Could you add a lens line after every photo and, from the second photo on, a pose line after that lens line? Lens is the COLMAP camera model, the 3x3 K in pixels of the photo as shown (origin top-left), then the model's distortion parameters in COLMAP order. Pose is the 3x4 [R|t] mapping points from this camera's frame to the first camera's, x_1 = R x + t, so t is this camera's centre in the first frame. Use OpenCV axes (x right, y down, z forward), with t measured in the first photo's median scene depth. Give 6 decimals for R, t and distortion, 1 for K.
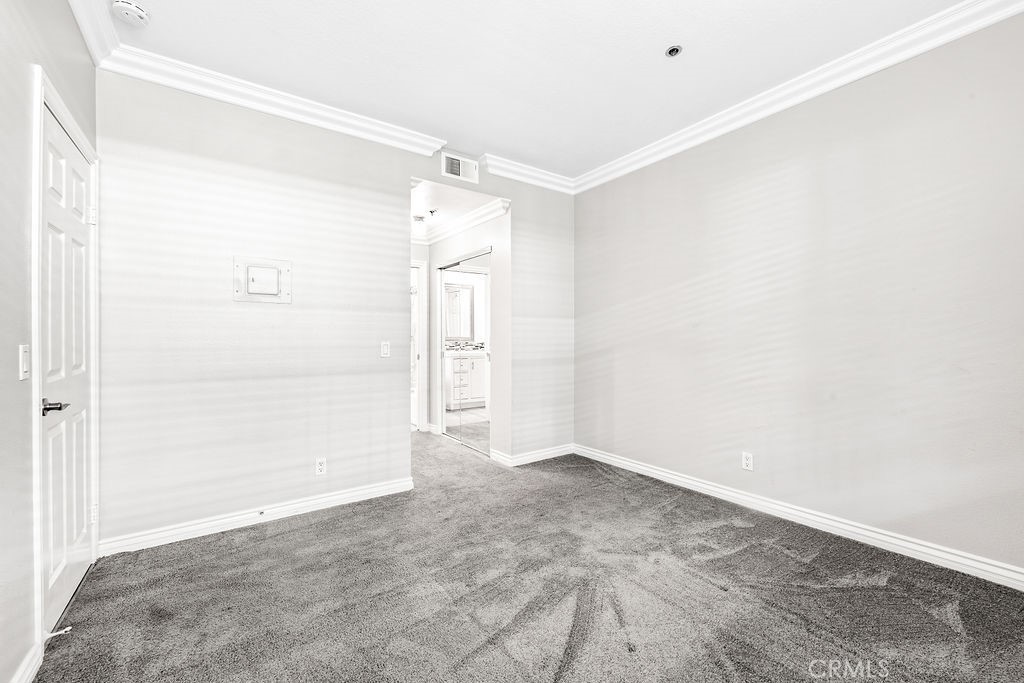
lens RADIAL K [[415.5, 0, 507.3], [0, 415.5, 338.1], [0, 0, 1]] dist [-0.000034, -0.002364]
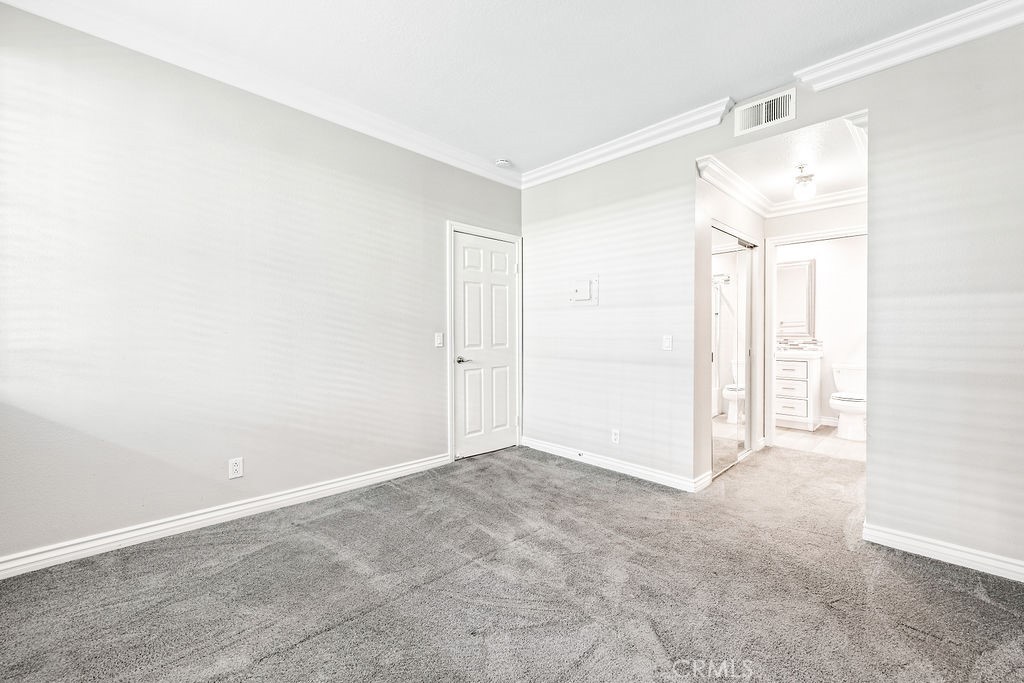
lens RADIAL K [[415.5, 0, 507.5], [0, 415.5, 335.6], [0, 0, 1]] dist [-0.000034, -0.002364]
pose [[0.151634, 0.010644, -0.988379, 0.747487], [-0.004675, 0.999939, 0.010051, 0.001639], [0.988426, 0.003096, 0.151674, 0.524740]]
